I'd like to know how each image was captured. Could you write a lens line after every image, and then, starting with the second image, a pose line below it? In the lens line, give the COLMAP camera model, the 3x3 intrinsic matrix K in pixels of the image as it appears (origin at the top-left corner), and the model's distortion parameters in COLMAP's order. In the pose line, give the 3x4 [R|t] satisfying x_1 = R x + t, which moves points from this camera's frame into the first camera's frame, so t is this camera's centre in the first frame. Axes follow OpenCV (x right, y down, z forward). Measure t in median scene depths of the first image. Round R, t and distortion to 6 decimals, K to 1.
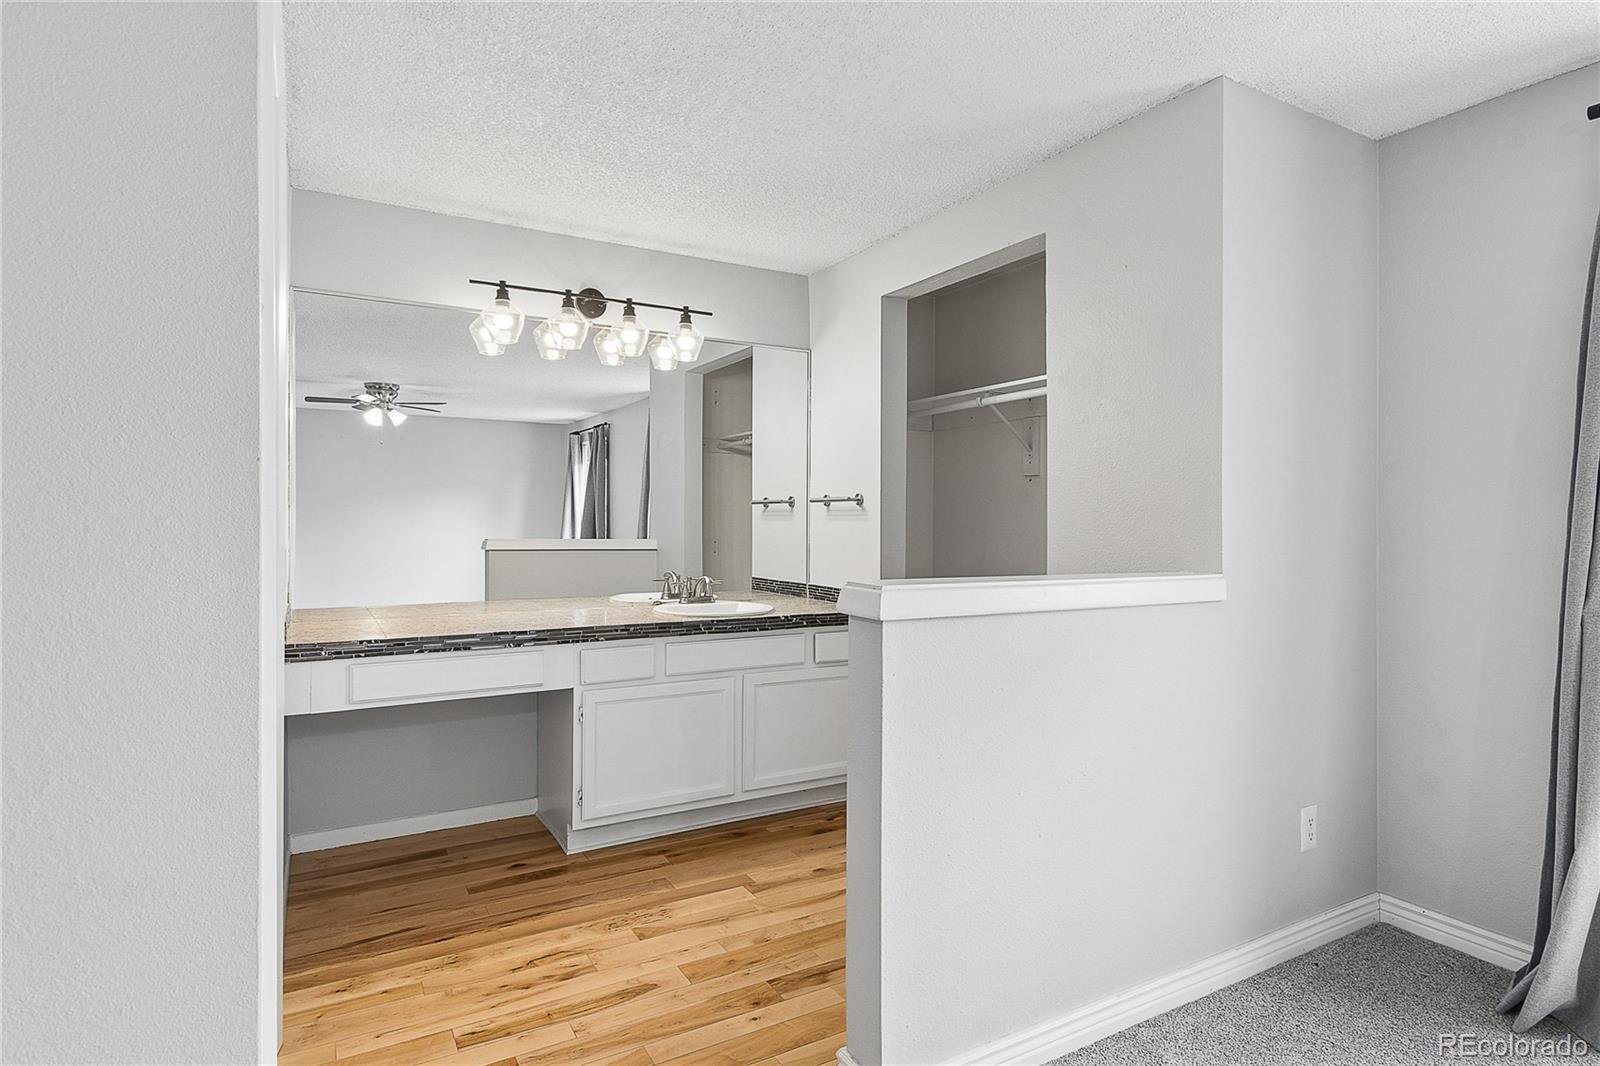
lens RADIAL K [[867.2, 0, 828.2], [0, 867.2, 518.8], [0, 0, 1]] dist [-0.006941, 0.002025]
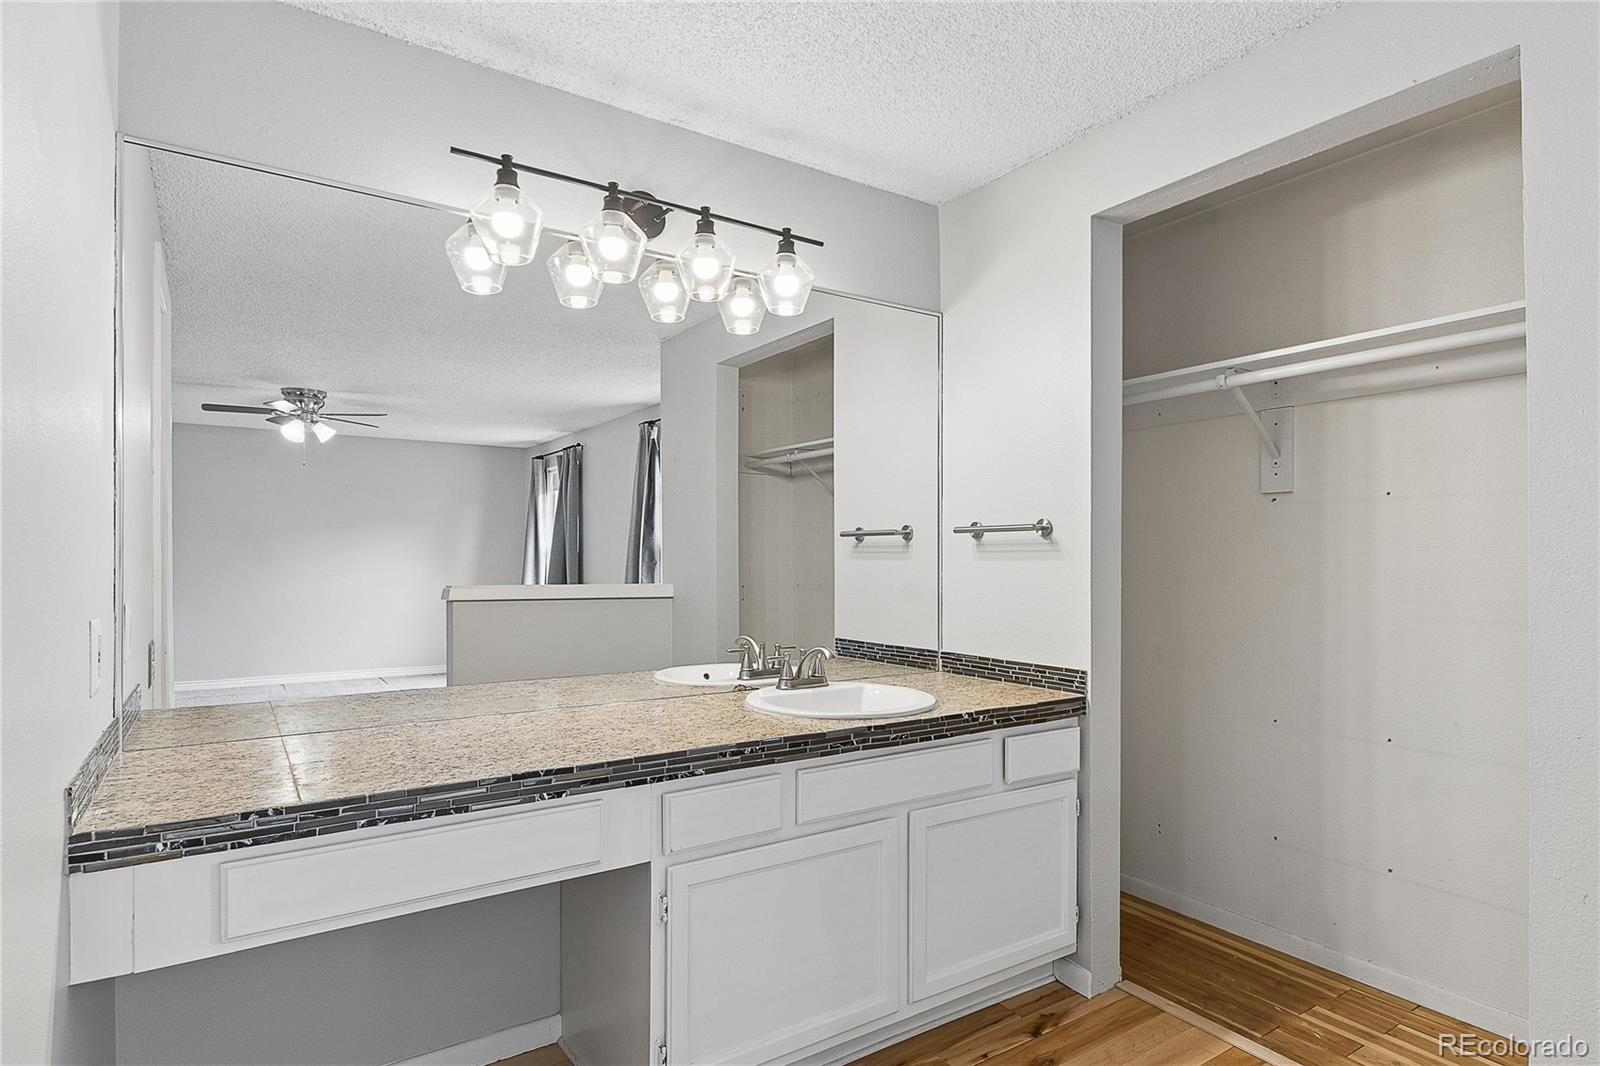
lens RADIAL K [[867.2, 0, 827.8], [0, 867.2, 554.3], [0, 0, 1]] dist [-0.006941, 0.002025]
pose [[0.997885, -0.002943, 0.064935, -0.176311], [0.003133, 0.999991, -0.002834, -0.000530], [-0.064926, 0.003031, 0.997885, 0.356021]]
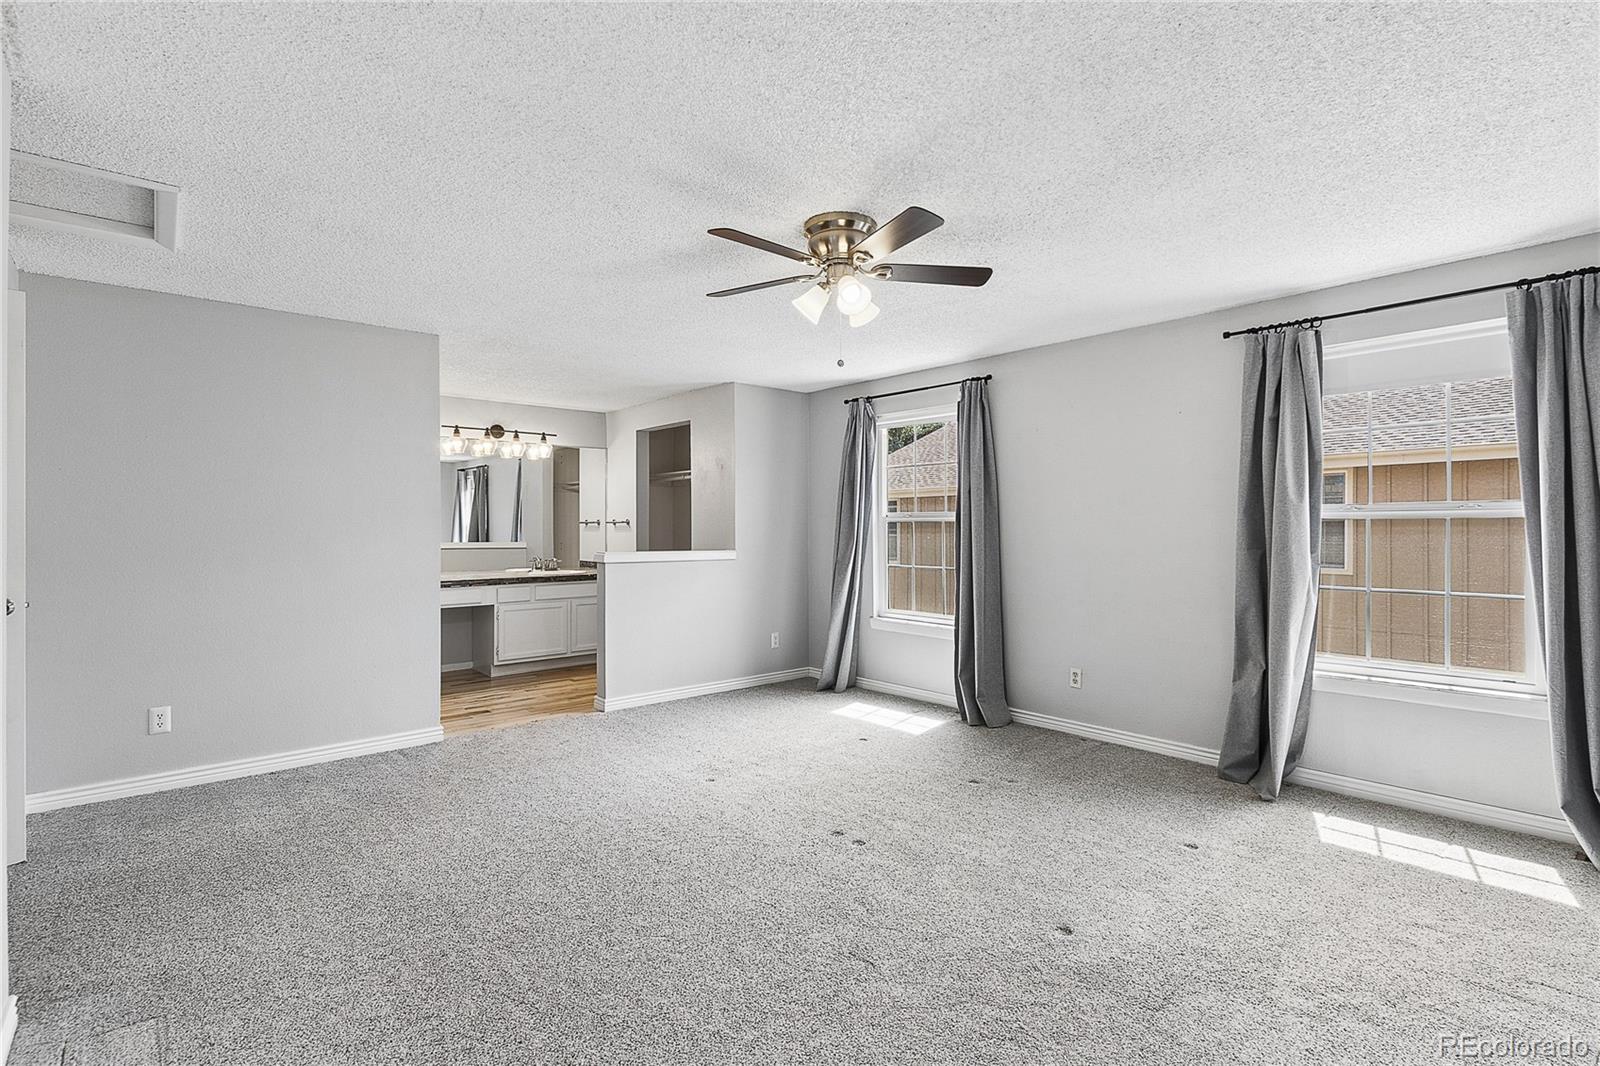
lens RADIAL K [[755.2, 0, 810.5], [0, 755.2, 524.6], [0, 0, 1]] dist [0.009346, -0.001808]
pose [[0.983917, -0.004696, 0.178563, 0.150973], [0.004662, 0.999989, 0.000607, -0.014785], [-0.178564, 0.000235, 0.983928, -0.960817]]
